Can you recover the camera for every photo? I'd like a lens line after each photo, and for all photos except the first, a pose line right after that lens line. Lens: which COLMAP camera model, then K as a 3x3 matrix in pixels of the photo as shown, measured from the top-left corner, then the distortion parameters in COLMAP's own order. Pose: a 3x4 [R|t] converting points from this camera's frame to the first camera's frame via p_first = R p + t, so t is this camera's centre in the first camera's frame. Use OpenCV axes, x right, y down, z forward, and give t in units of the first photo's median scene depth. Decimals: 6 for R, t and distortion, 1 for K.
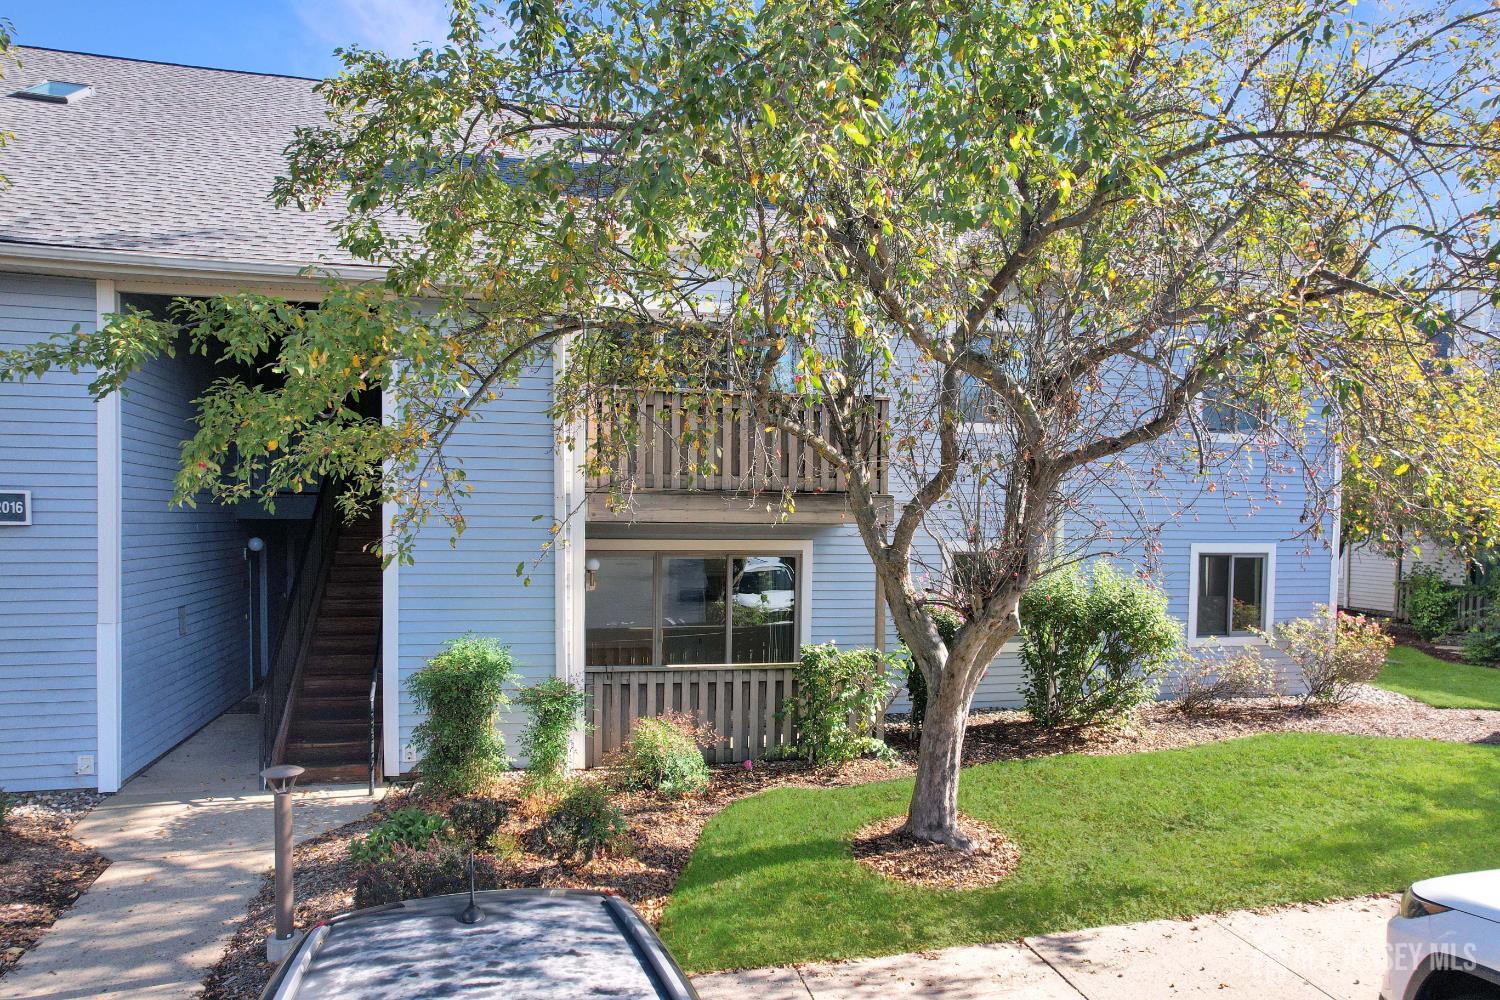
lens RADIAL K [[970.5, 0, 768.5], [0, 970.5, 557.1], [0, 0, 1]] dist [-0.040885, 0.021025]
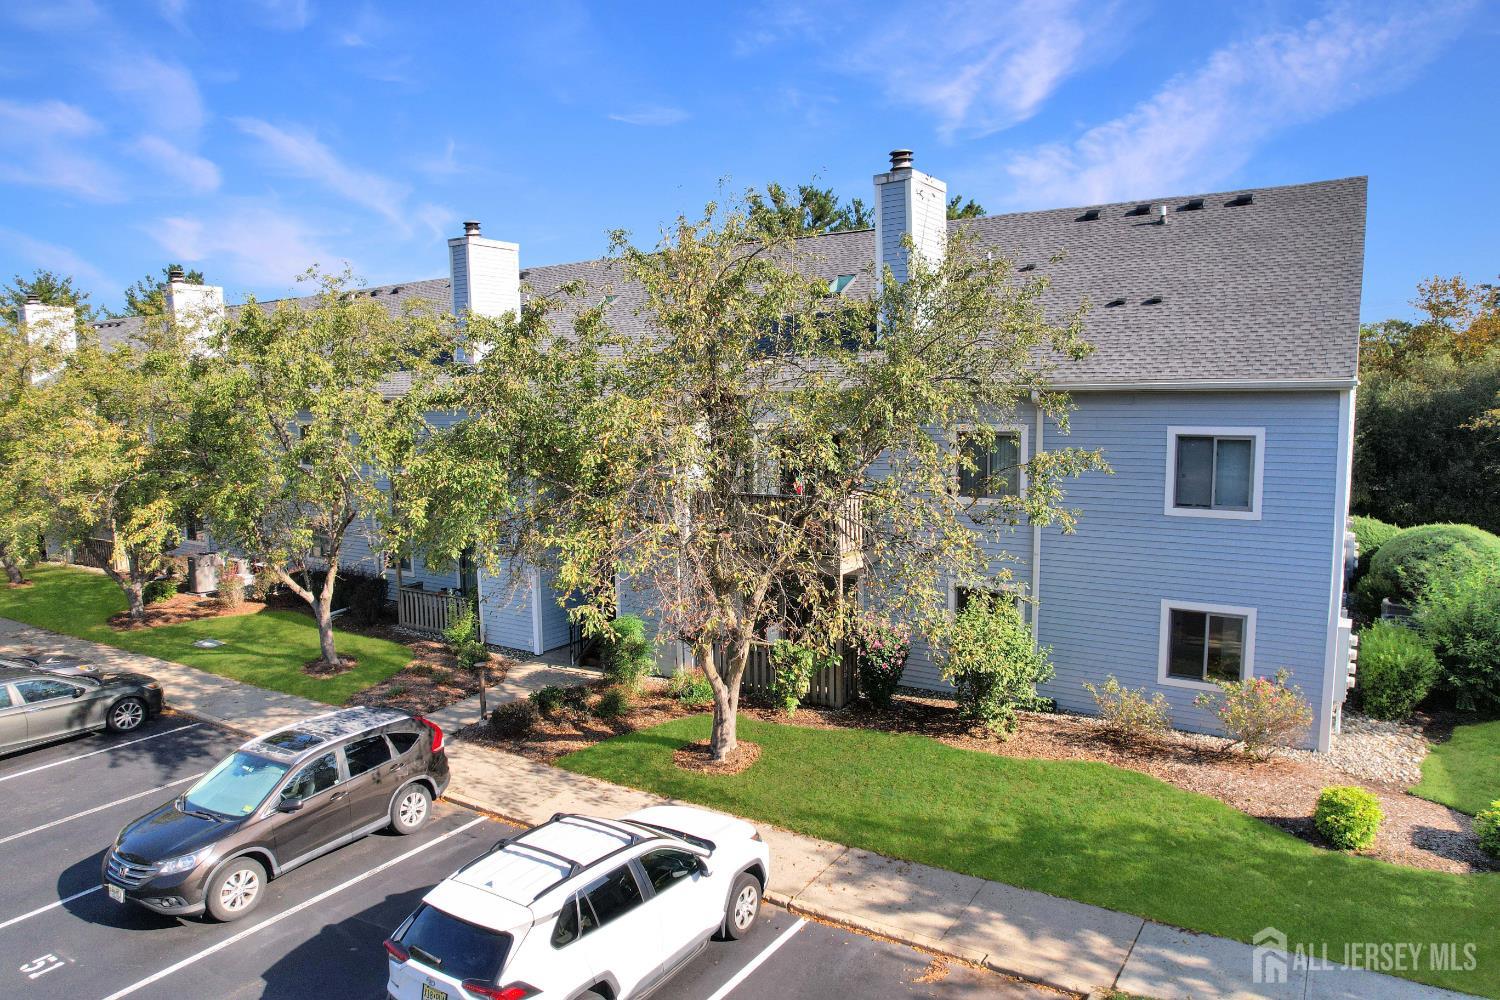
lens RADIAL K [[970.5, 0, 743.7], [0, 970.5, 500.4], [0, 0, 1]] dist [-0.040885, 0.021025]
pose [[0.673372, 0.062328, -0.736672, 1.413540], [-0.002406, 0.996619, 0.082122, -0.341236], [0.739300, -0.053526, 0.671245, -0.248991]]
